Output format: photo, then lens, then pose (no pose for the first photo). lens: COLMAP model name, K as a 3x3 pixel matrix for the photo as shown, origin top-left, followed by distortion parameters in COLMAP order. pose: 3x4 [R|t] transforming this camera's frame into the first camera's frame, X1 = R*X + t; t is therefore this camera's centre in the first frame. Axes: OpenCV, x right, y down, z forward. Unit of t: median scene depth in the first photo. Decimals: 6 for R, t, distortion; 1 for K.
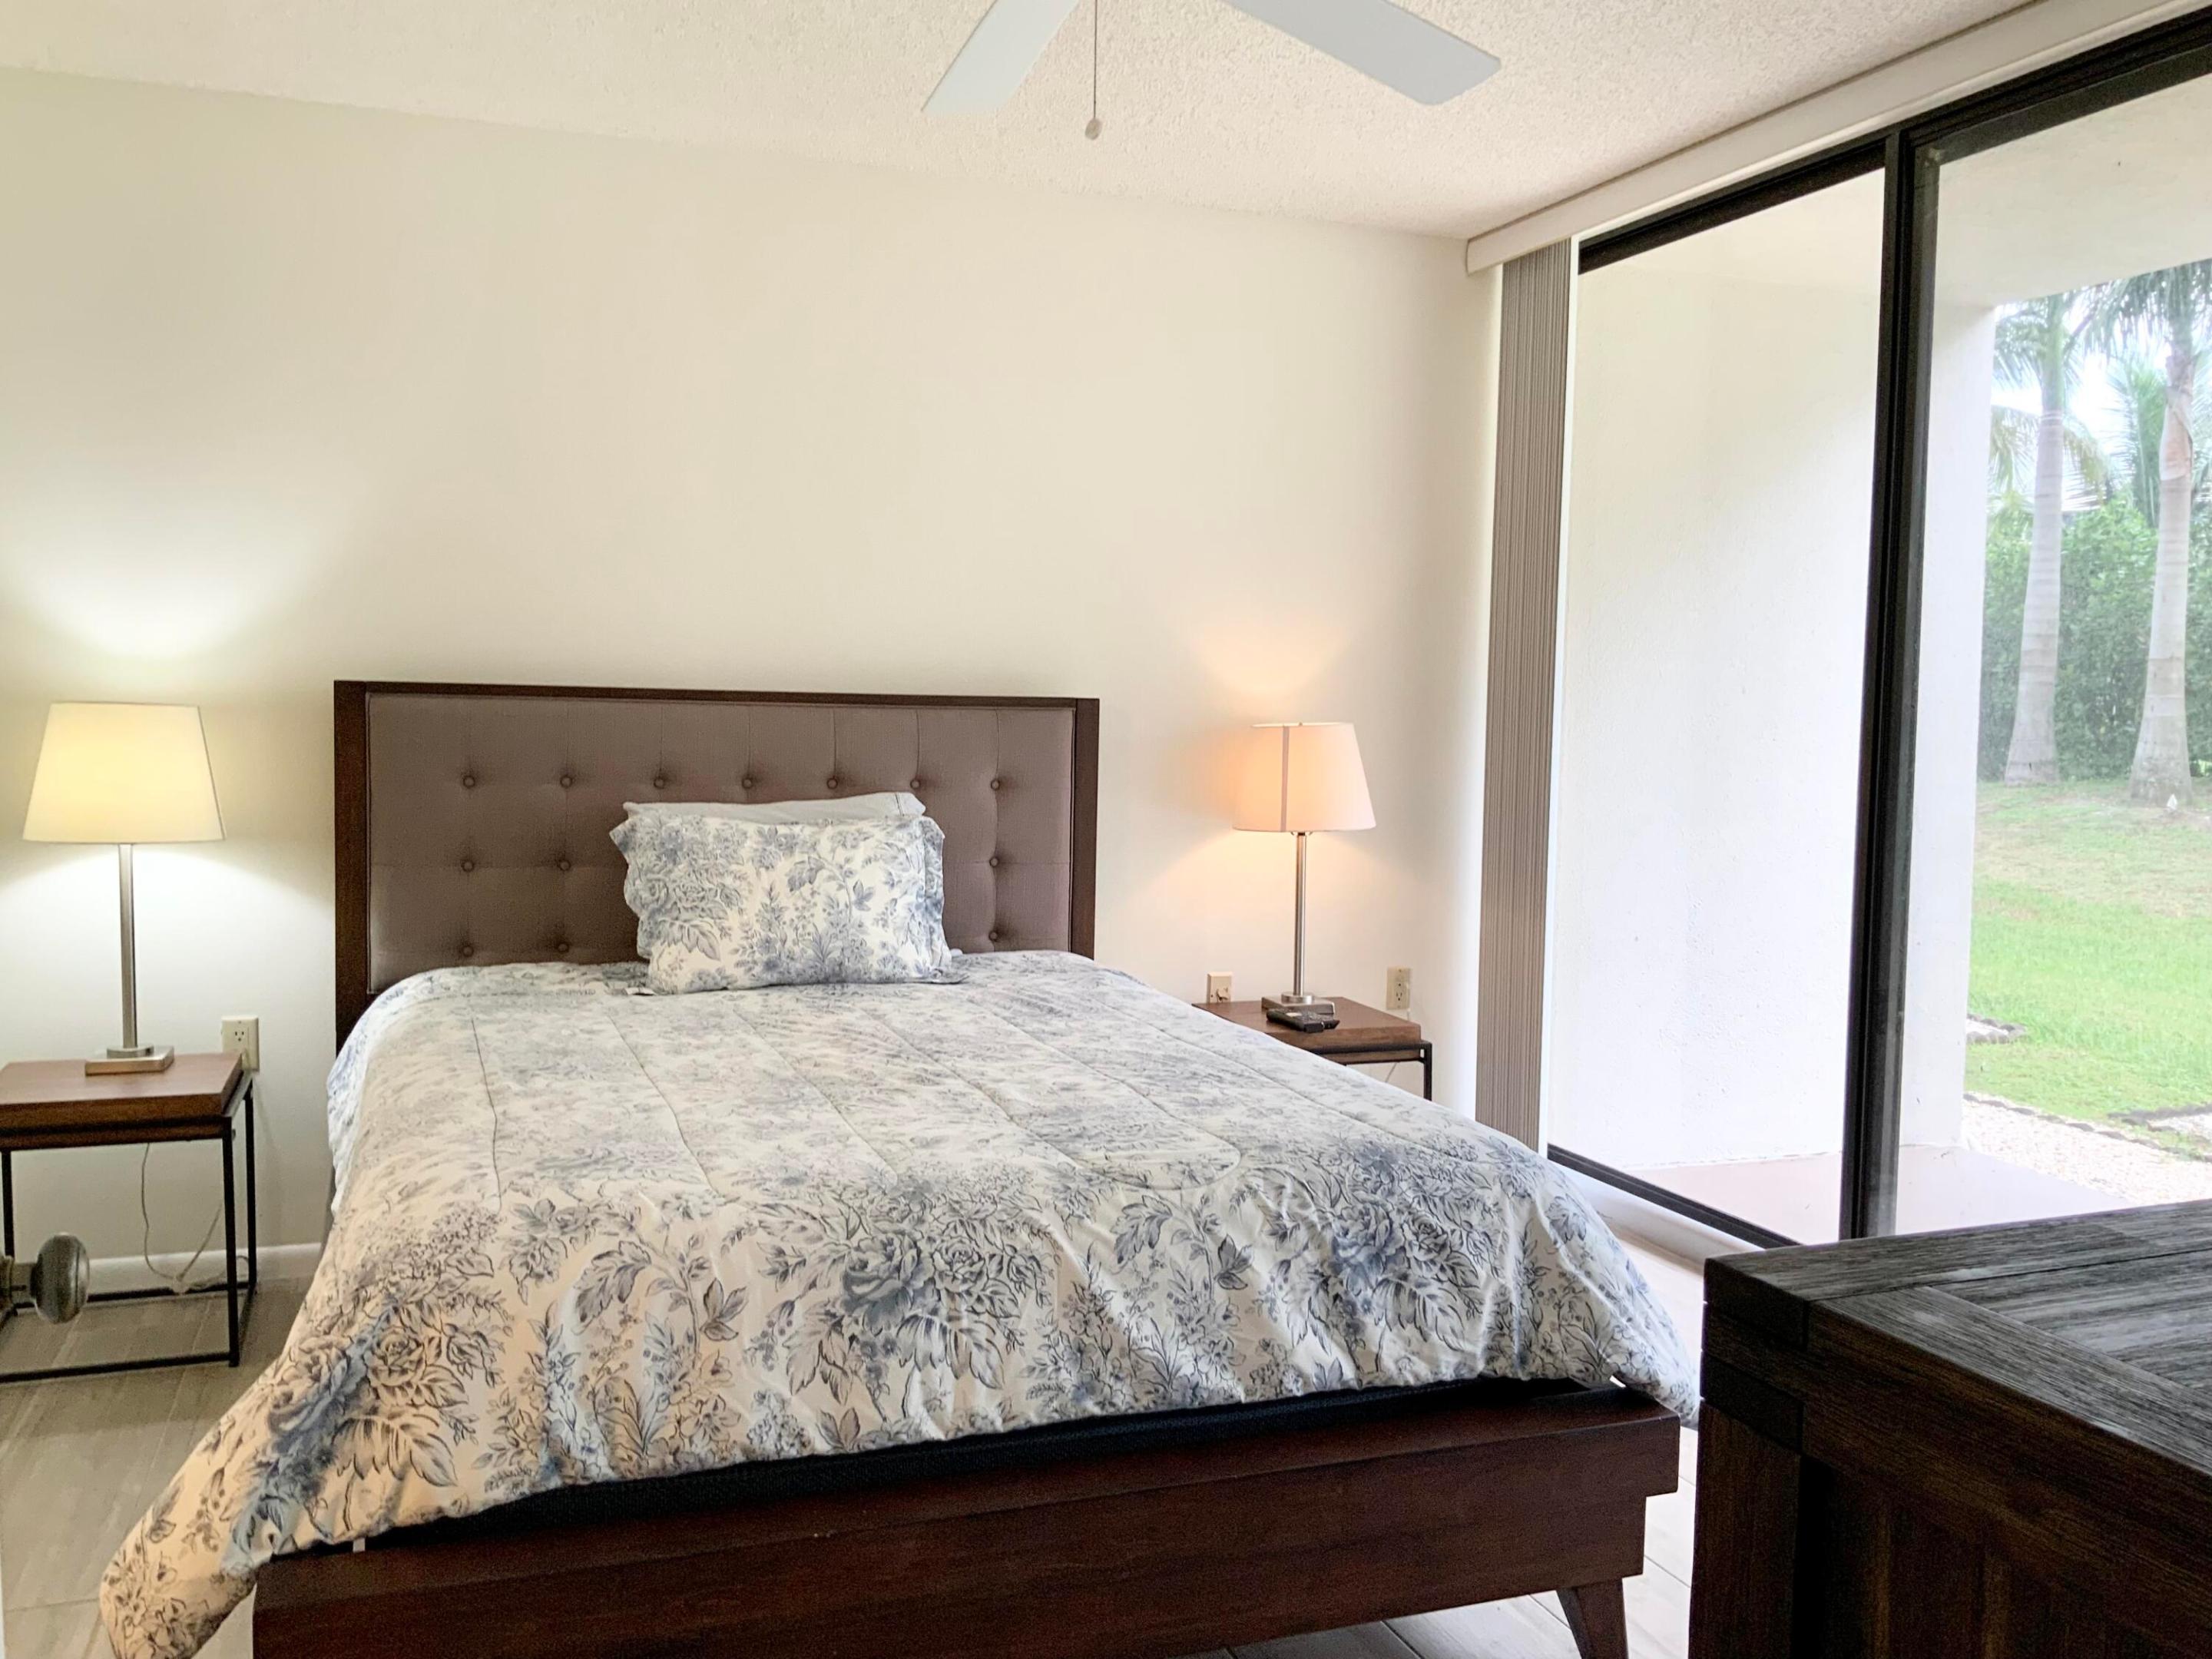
lens RADIAL K [[1847.2, 0, 1111.7], [0, 1847.2, 829.6], [0, 0, 1]] dist [0.054918, -0.096671]
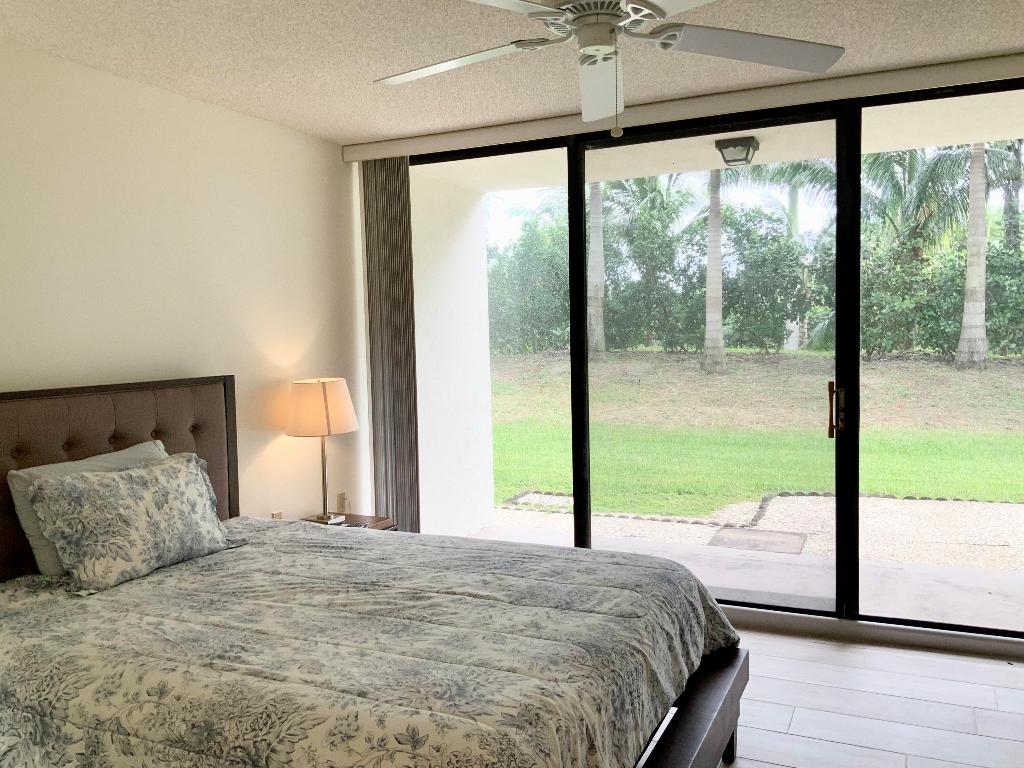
lens RADIAL K [[855.1, 0, 516.0], [0, 855.1, 386.9], [0, 0, 1]] dist [0.054918, -0.096671]
pose [[0.714768, -0.080379, 0.694727, -0.467436], [0.084137, 0.996041, 0.028676, -0.070811], [-0.694282, 0.037956, 0.718702, 0.228595]]
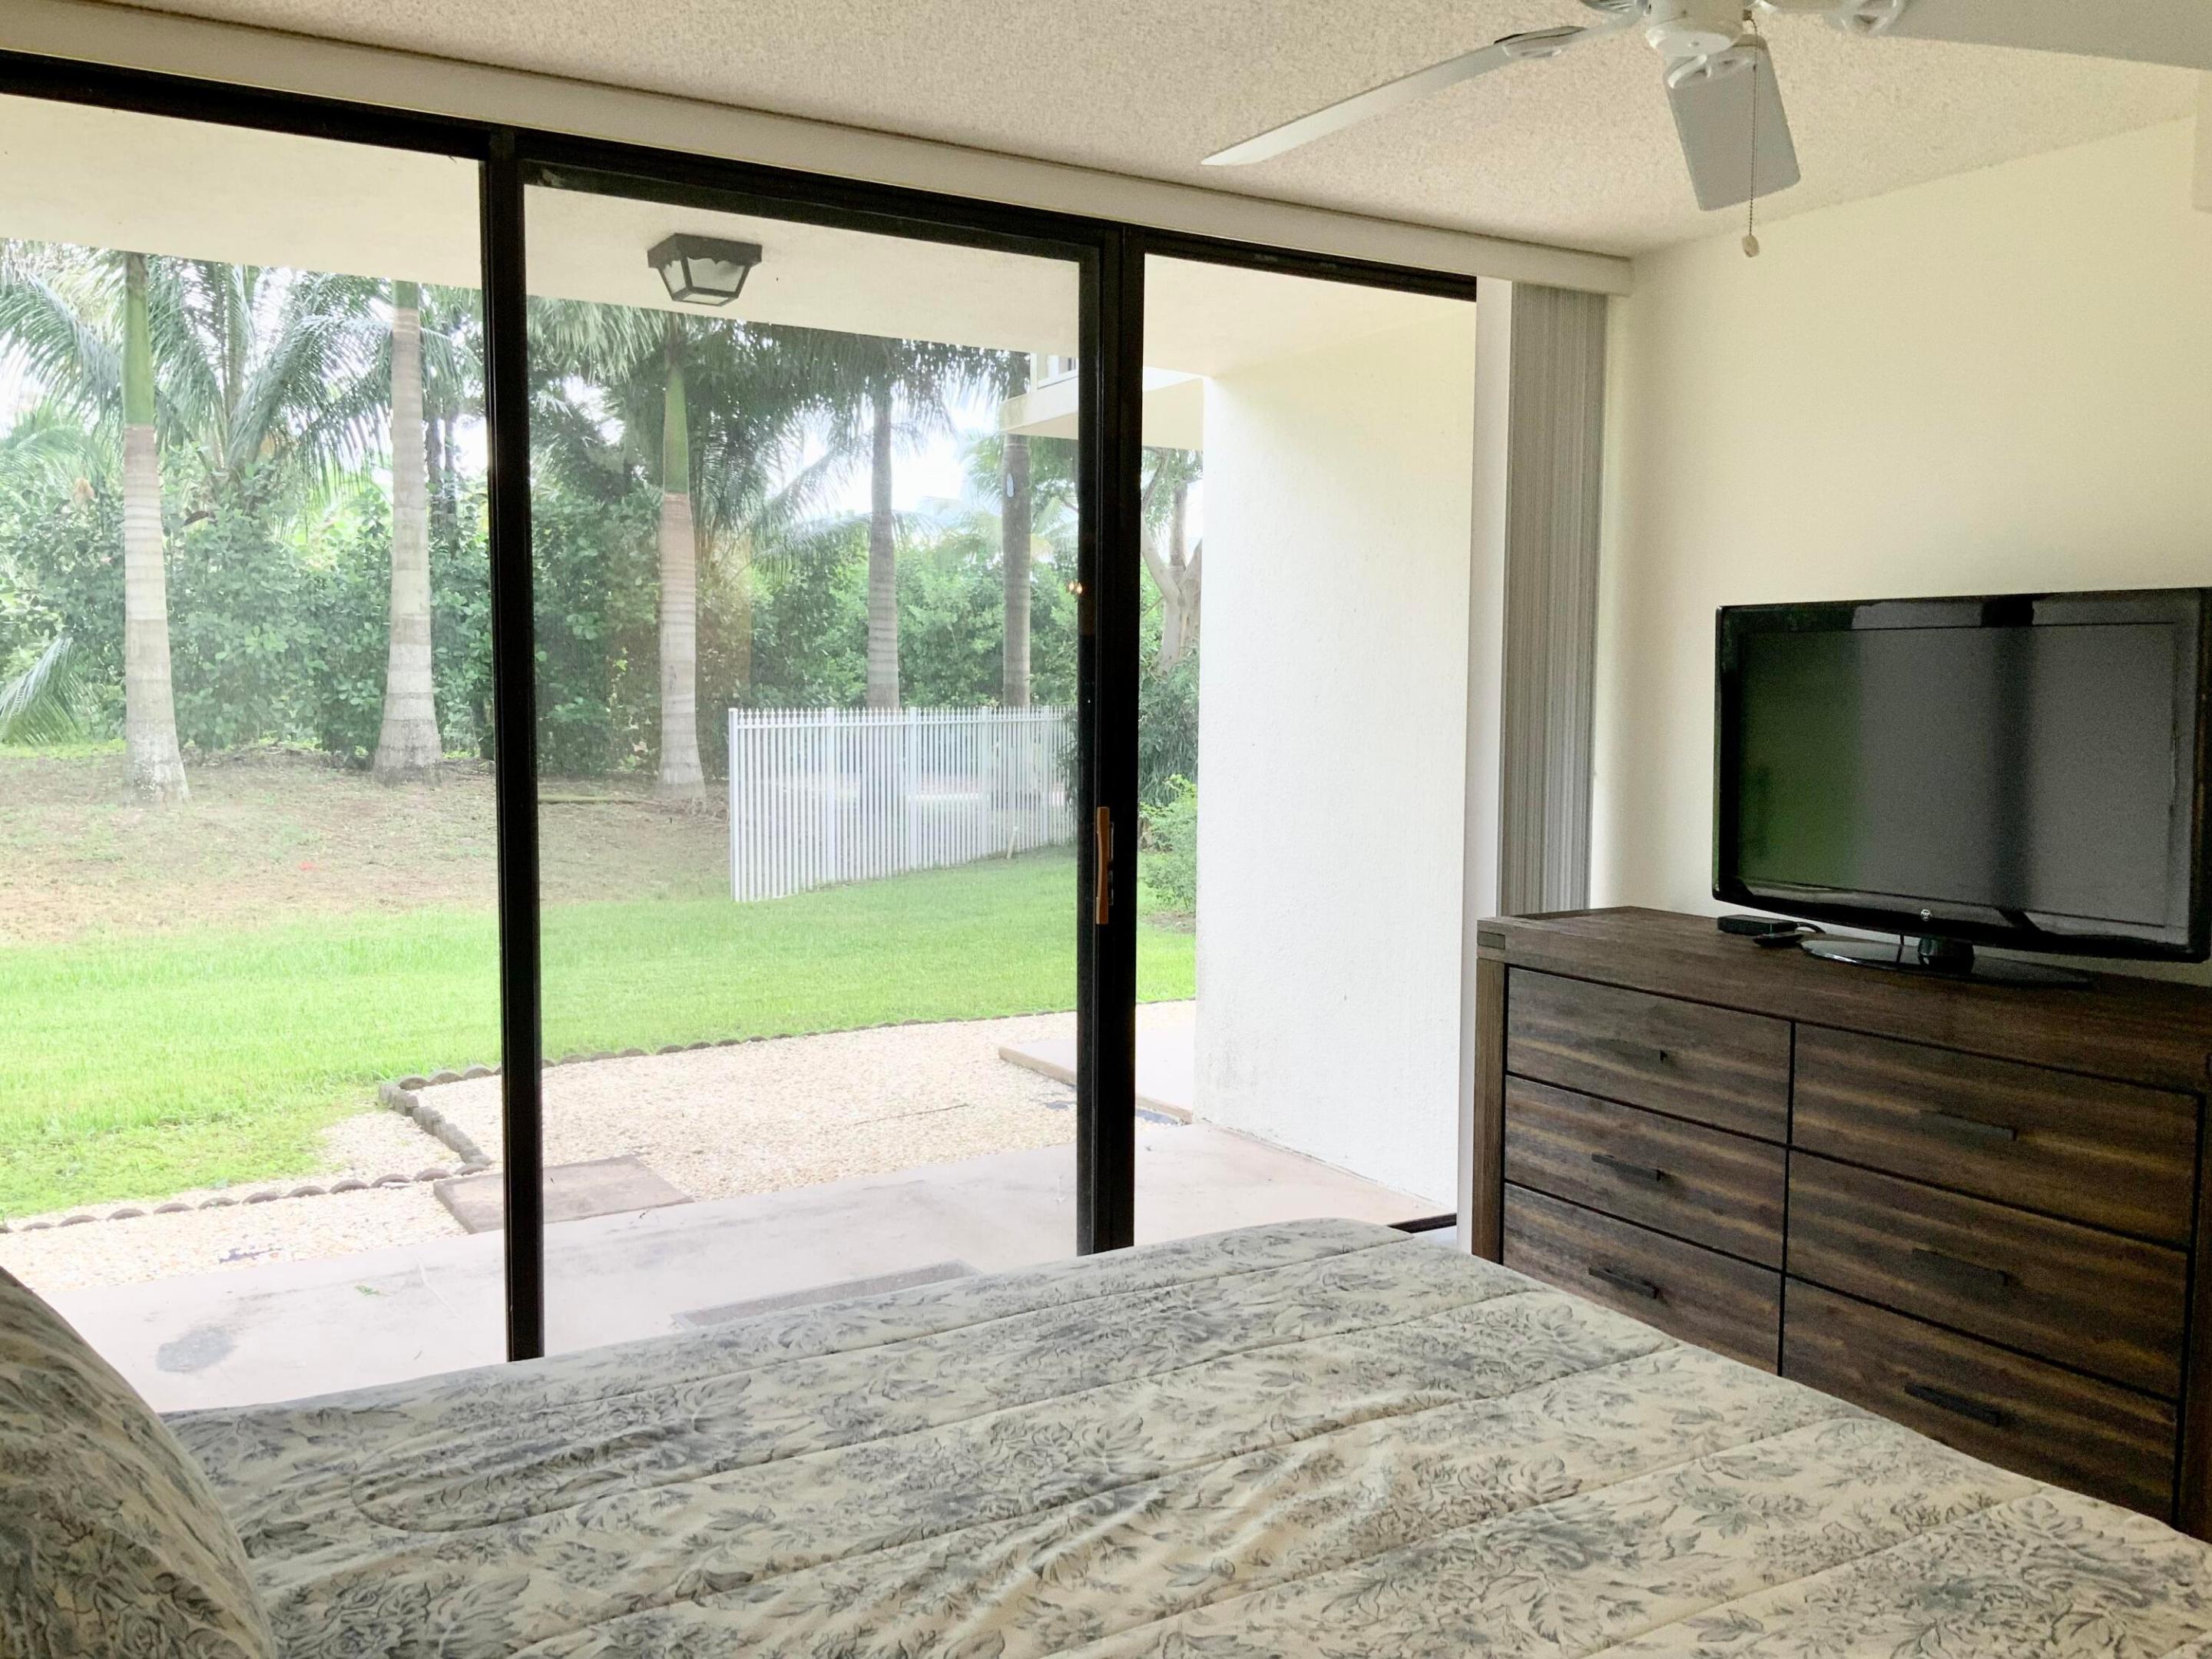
lens RADIAL K [[1847.2, 0, 1094.5], [0, 1847.2, 815.4], [0, 0, 1]] dist [0.054918, -0.096671]
pose [[-0.174567, -0.088701, 0.980642, -0.528463], [0.060626, 0.993076, 0.100618, -0.118793], [-0.982777, 0.077017, -0.167981, 0.887010]]
